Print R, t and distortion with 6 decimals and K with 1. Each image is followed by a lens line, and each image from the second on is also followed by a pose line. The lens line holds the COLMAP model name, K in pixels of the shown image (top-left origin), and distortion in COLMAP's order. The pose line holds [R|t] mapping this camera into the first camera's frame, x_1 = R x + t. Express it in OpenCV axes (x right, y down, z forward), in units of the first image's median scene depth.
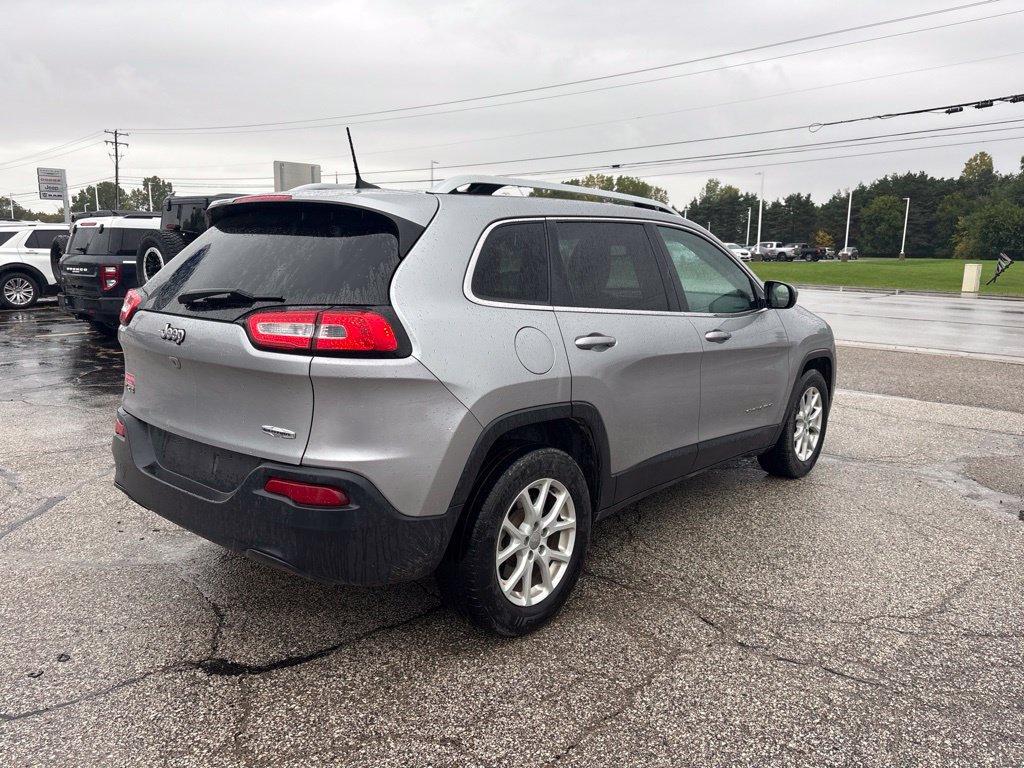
lens RADIAL K [[779.8, 0, 513.5], [0, 779.8, 362.2], [0, 0, 1]] dist [0.059395, -0.060961]
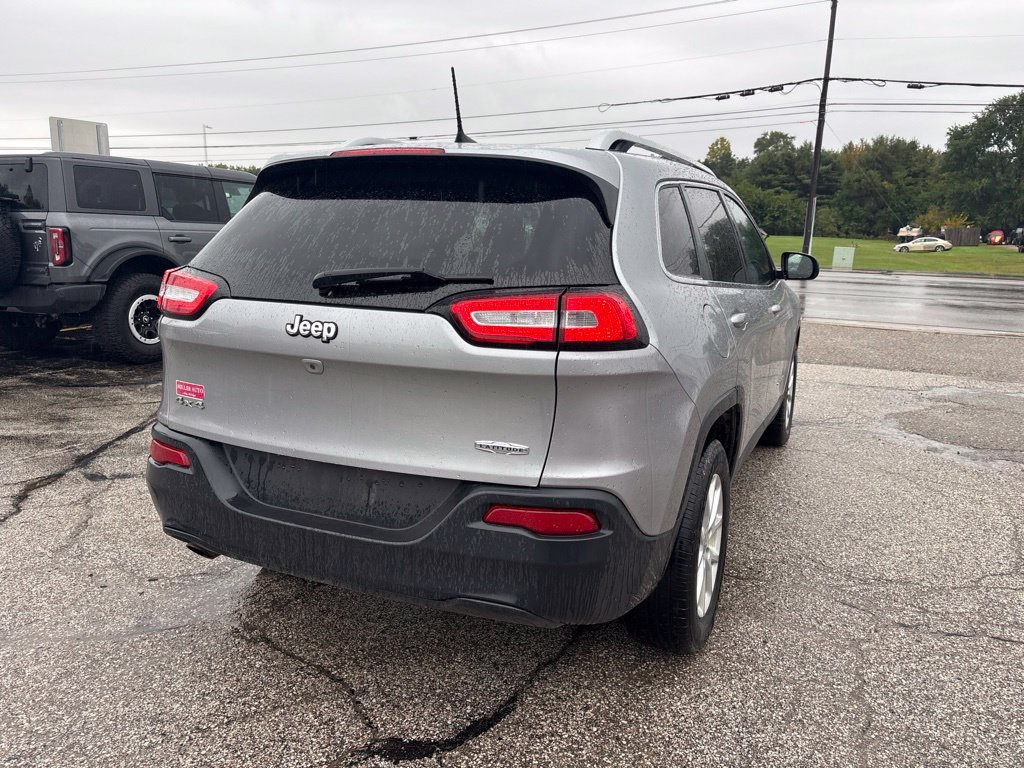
lens RADIAL K [[779.8, 0, 513.5], [0, 779.8, 362.2], [0, 0, 1]] dist [0.059395, -0.060961]
pose [[0.957833, -0.049913, 0.282956, -0.481163], [0.041121, 0.998471, 0.036932, -0.024941], [-0.284367, -0.023739, 0.958422, 0.228632]]
